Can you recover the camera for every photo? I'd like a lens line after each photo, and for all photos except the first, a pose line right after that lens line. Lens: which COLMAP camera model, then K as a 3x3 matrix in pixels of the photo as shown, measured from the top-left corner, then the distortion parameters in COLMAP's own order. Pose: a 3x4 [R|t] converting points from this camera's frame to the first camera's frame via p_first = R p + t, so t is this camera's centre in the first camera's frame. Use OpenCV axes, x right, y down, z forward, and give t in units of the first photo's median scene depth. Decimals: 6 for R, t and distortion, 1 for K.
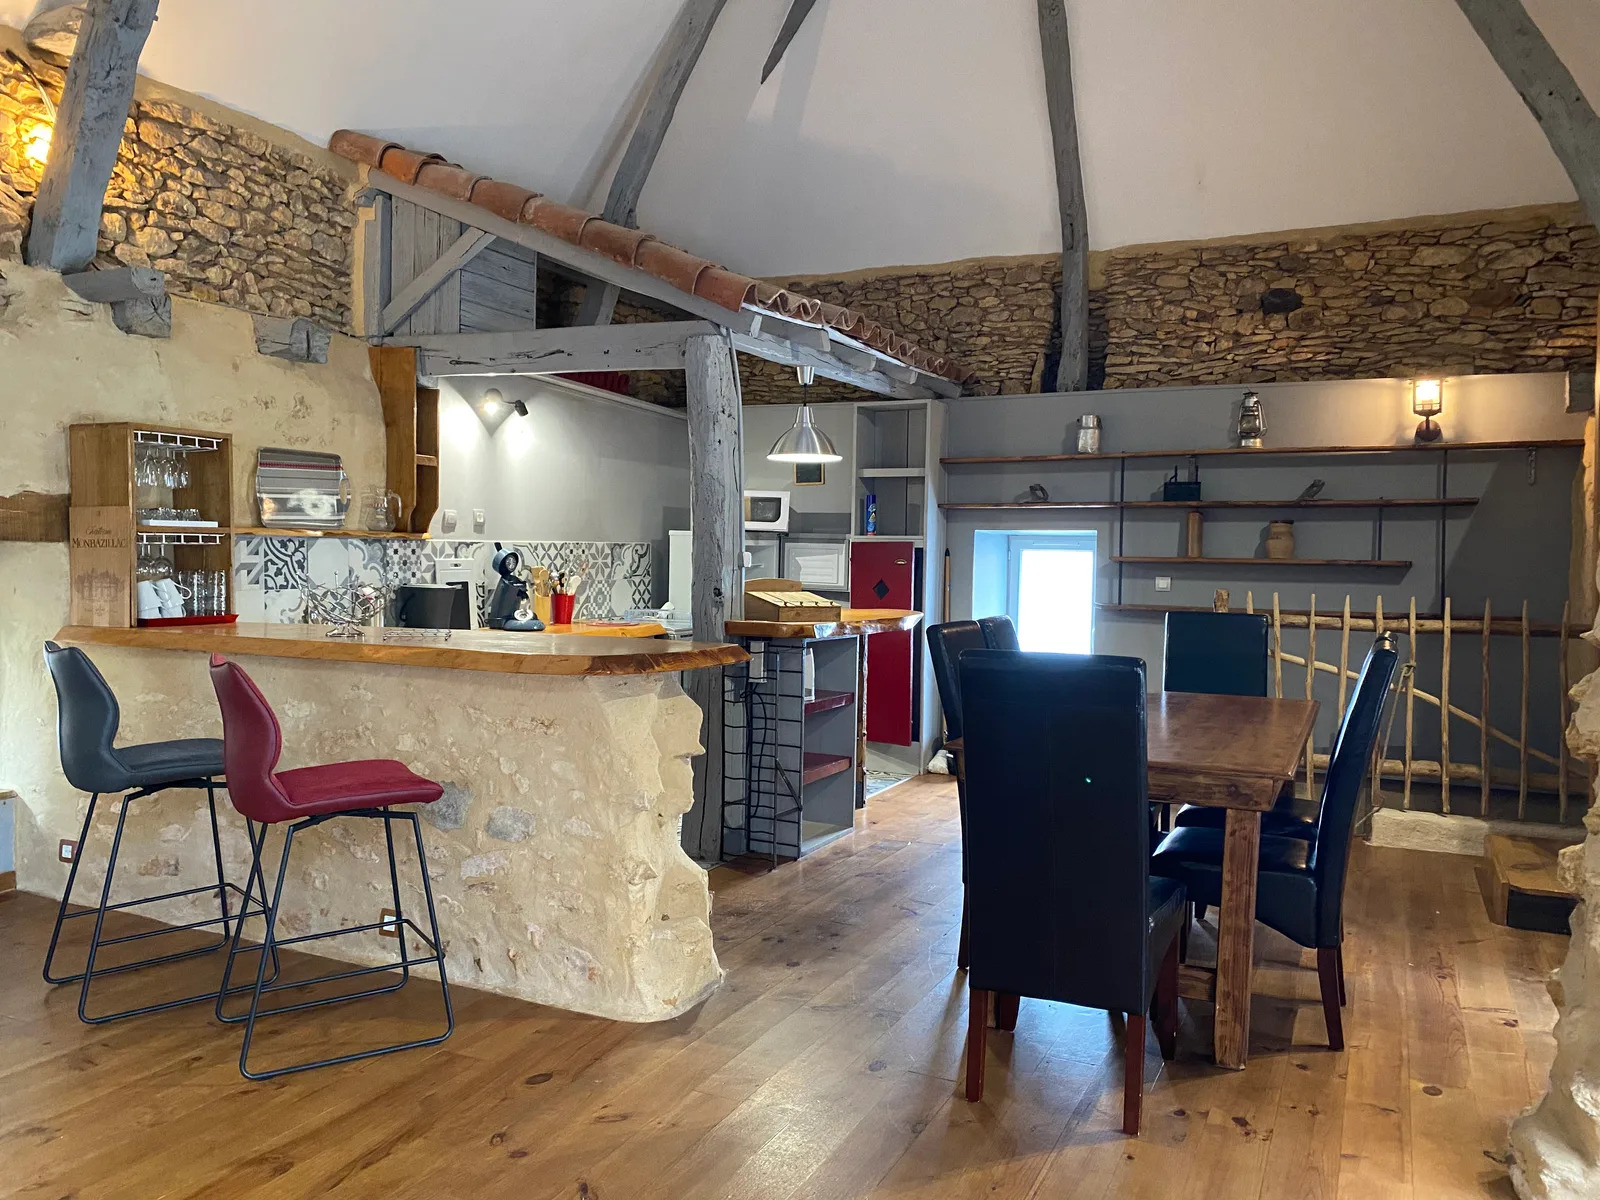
lens RADIAL K [[1225.4, 0, 799.1], [0, 1225.4, 596.3], [0, 0, 1]] dist [0.036445, -0.018906]
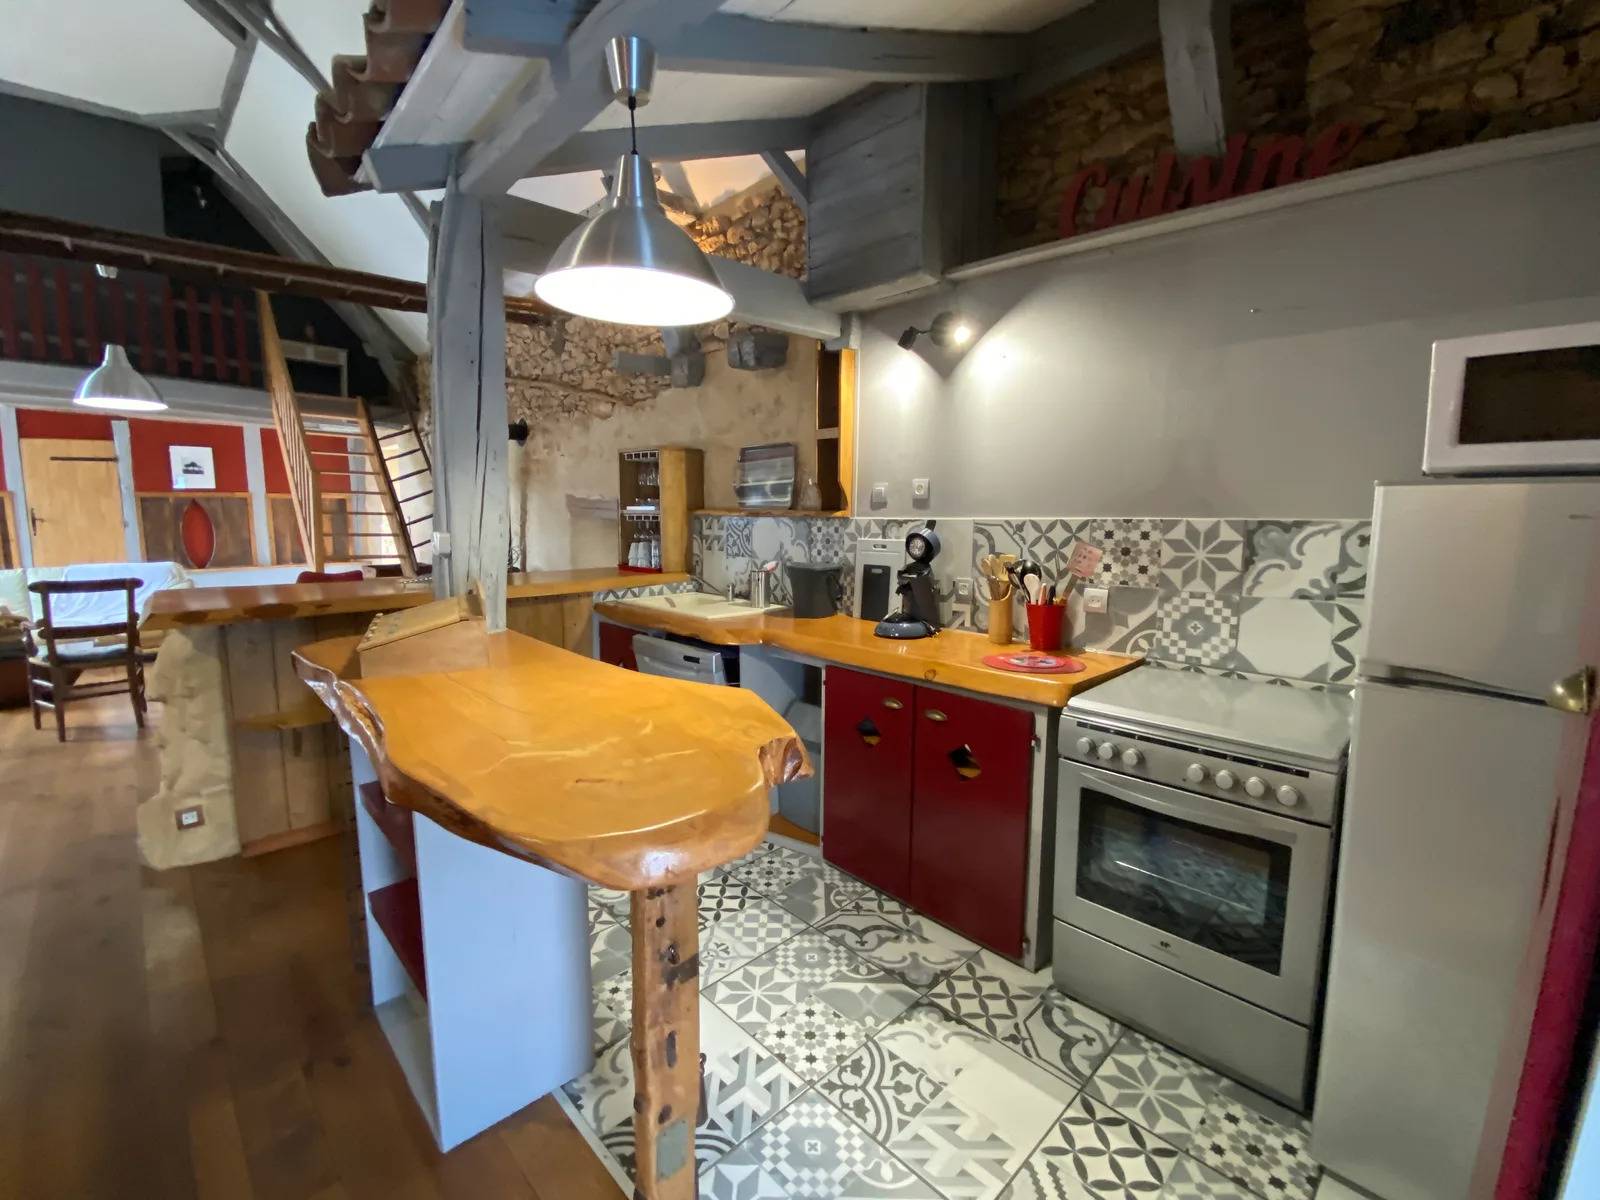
lens RADIAL K [[730.1, 0, 797.8], [0, 730.1, 608.1], [0, 0, 1]] dist [-0.006227, -0.001292]
pose [[-0.385867, 0.095121, -0.917637, 0.231474], [-0.050591, 0.990992, 0.123999, -0.044530], [0.921166, 0.094271, -0.377579, 1.182979]]
